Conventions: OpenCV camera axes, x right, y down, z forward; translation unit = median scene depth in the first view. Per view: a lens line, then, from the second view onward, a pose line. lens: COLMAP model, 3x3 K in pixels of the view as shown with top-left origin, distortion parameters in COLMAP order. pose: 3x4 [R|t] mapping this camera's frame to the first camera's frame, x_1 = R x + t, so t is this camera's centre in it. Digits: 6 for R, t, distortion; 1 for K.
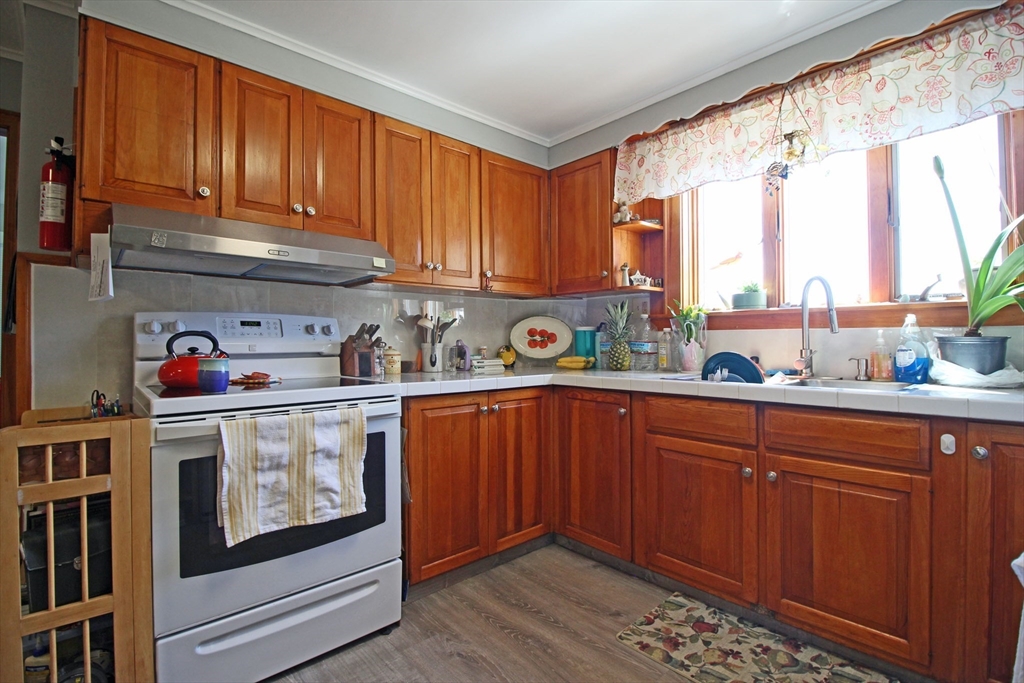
lens RADIAL K [[477.8, 0, 508.5], [0, 477.8, 335.7], [0, 0, 1]] dist [-0.000127, -0.000120]
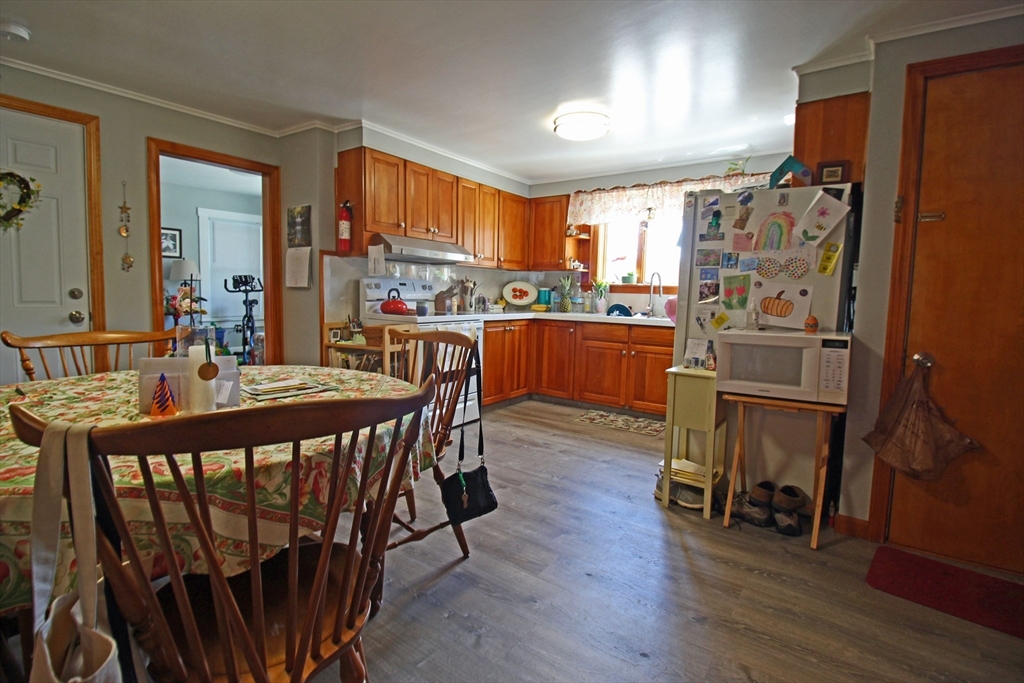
lens RADIAL K [[477.8, 0, 508.5], [0, 477.8, 335.7], [0, 0, 1]] dist [-0.000127, -0.000120]
pose [[0.975228, 0.008871, 0.221022, -0.444397], [-0.032577, 0.994060, 0.103843, -0.027152], [-0.218788, -0.108471, 0.969725, -0.886278]]
